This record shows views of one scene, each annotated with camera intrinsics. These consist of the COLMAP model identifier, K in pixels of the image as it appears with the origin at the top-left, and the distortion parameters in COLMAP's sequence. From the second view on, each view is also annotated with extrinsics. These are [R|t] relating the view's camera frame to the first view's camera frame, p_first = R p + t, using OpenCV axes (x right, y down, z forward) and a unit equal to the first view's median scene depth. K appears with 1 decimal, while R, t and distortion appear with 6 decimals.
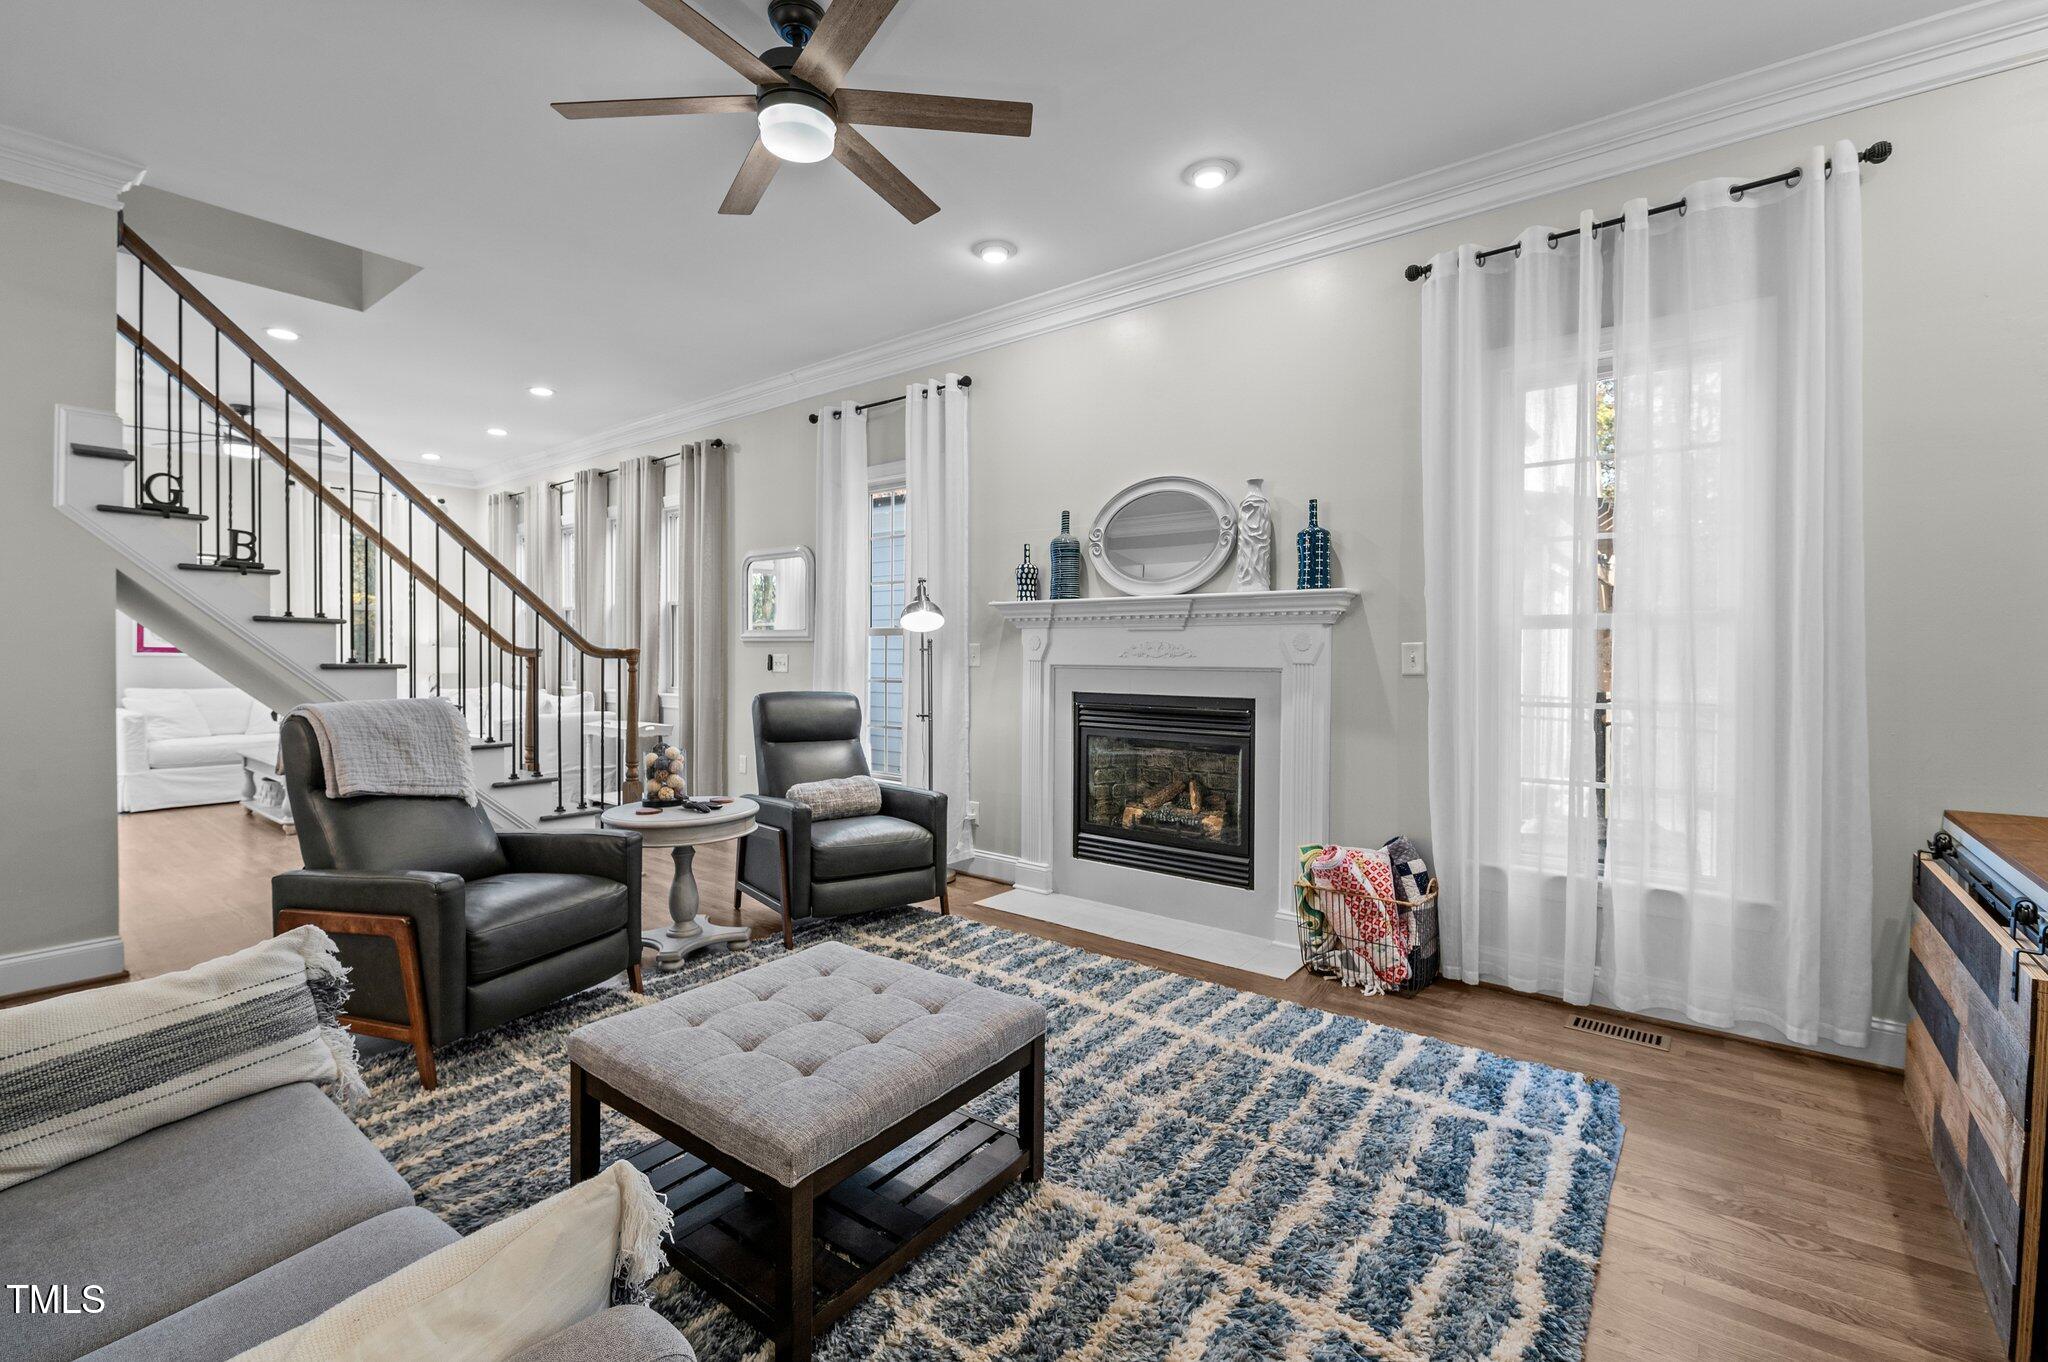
lens RADIAL K [[895.0, 0, 1024.0], [0, 895.0, 681.0], [0, 0, 1]] dist [-0.001316, 0.000345]
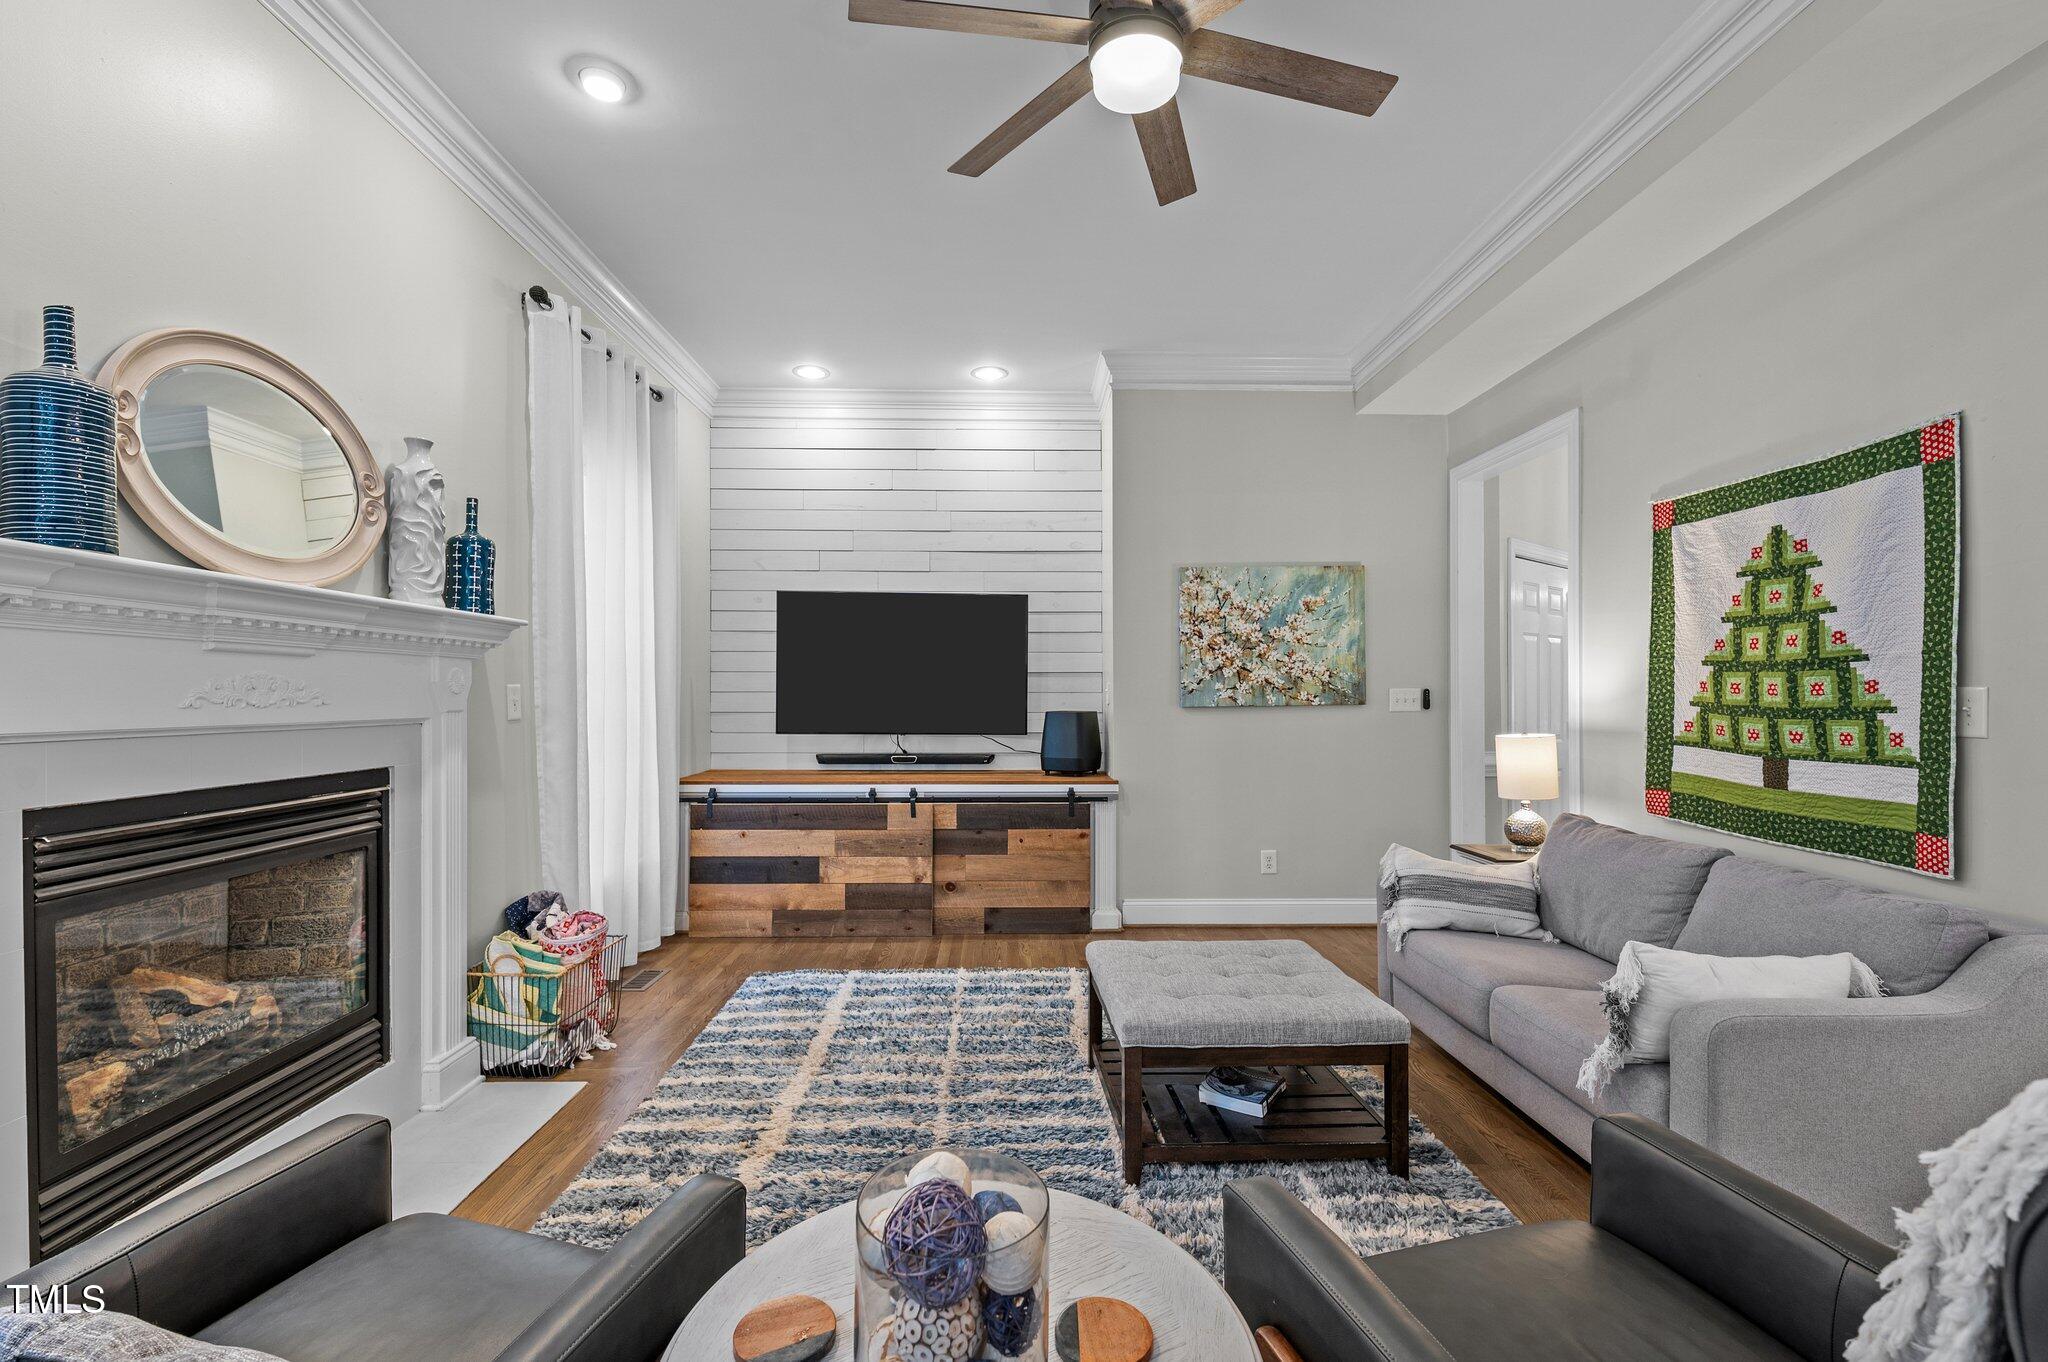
lens RADIAL K [[895.0, 0, 1024.0], [0, 895.0, 681.0], [0, 0, 1]] dist [-0.001316, 0.000345]
pose [[-0.667412, -0.000733, 0.744688, -0.606532], [0.006295, 0.999958, 0.006626, -0.049533], [-0.744662, 0.009110, -0.667380, 1.236249]]
